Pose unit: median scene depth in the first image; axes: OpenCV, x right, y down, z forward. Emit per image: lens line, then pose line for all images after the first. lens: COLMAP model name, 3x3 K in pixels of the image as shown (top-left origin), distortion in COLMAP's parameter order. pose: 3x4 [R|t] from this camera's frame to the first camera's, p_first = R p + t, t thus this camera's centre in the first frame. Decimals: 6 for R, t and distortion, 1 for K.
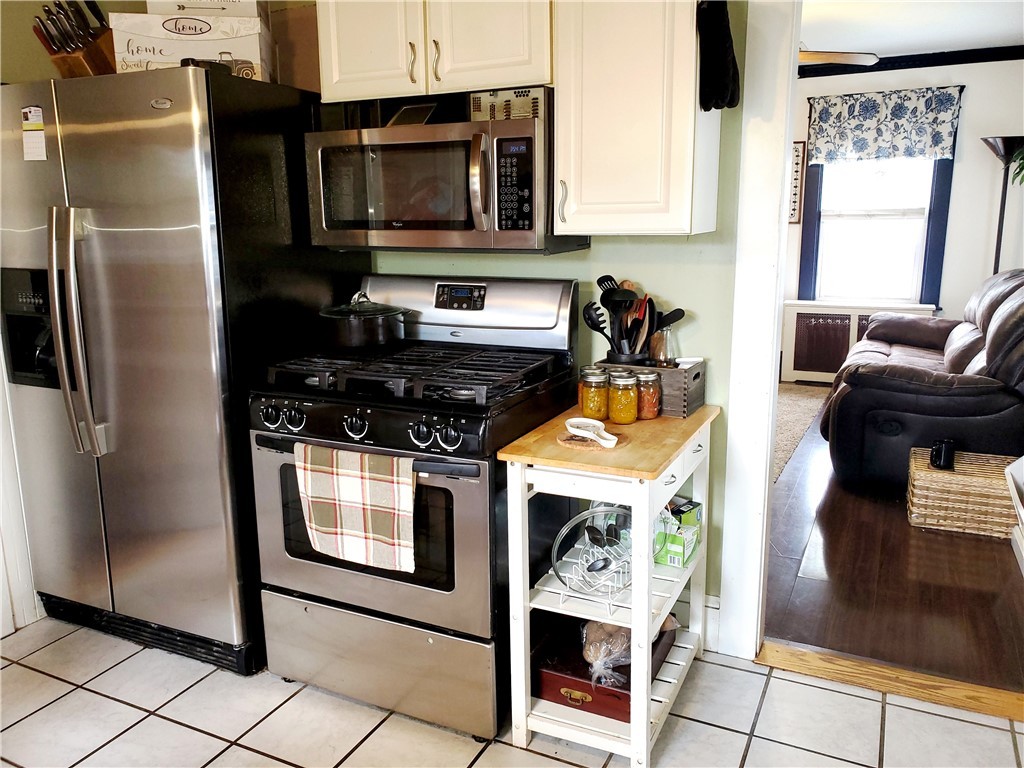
lens RADIAL K [[815.1, 0, 512.2], [0, 815.1, 382.5], [0, 0, 1]] dist [-0.007474, 0.025521]
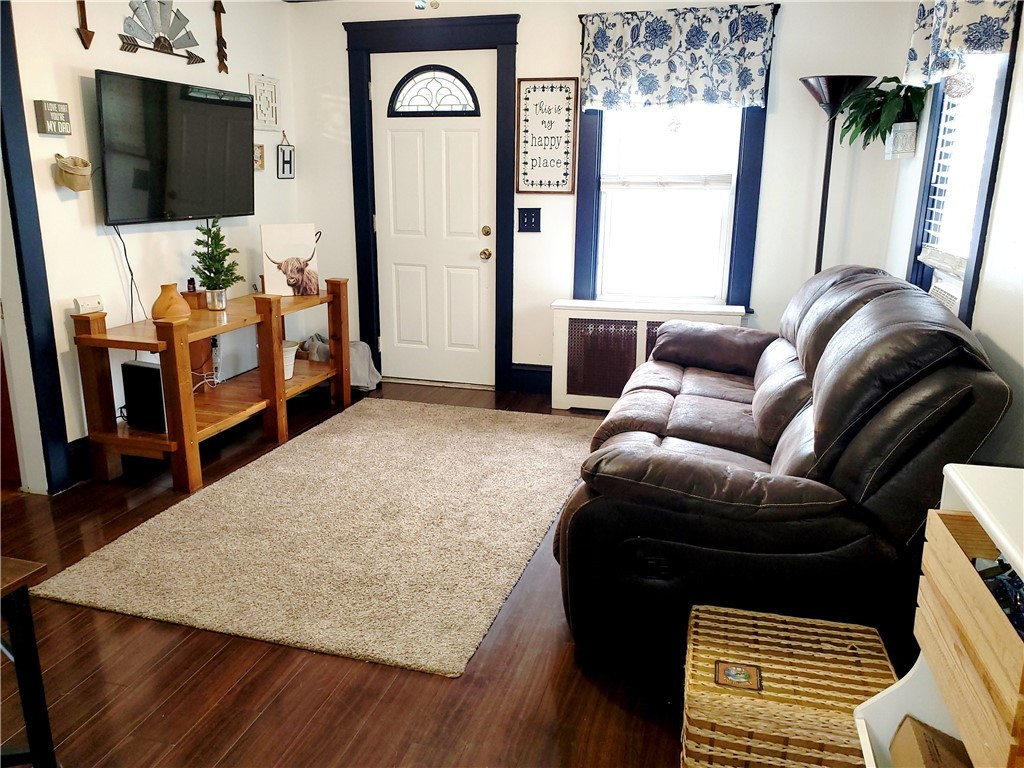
lens RADIAL K [[815.1, 0, 529.7], [0, 815.1, 400.2], [0, 0, 1]] dist [-0.007474, 0.025521]
pose [[0.978474, -0.035102, 0.203361, 0.171729], [0.022716, 0.997760, 0.062922, -0.061260], [-0.205114, -0.056948, 0.977080, 0.306786]]
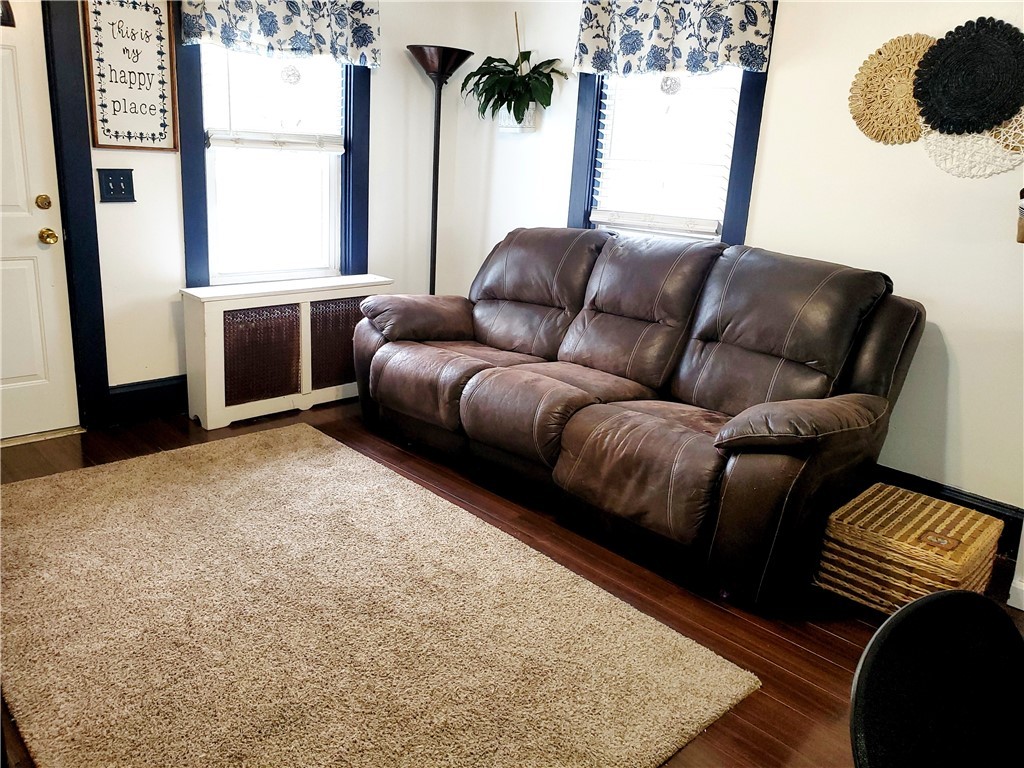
lens RADIAL K [[815.1, 0, 499.5], [0, 815.1, 361.8], [0, 0, 1]] dist [-0.007474, 0.025521]
pose [[0.305910, -0.208352, 0.928982, -0.139112], [0.138096, 0.975151, 0.173233, -0.129689], [-0.941992, 0.075295, 0.327081, 0.670489]]
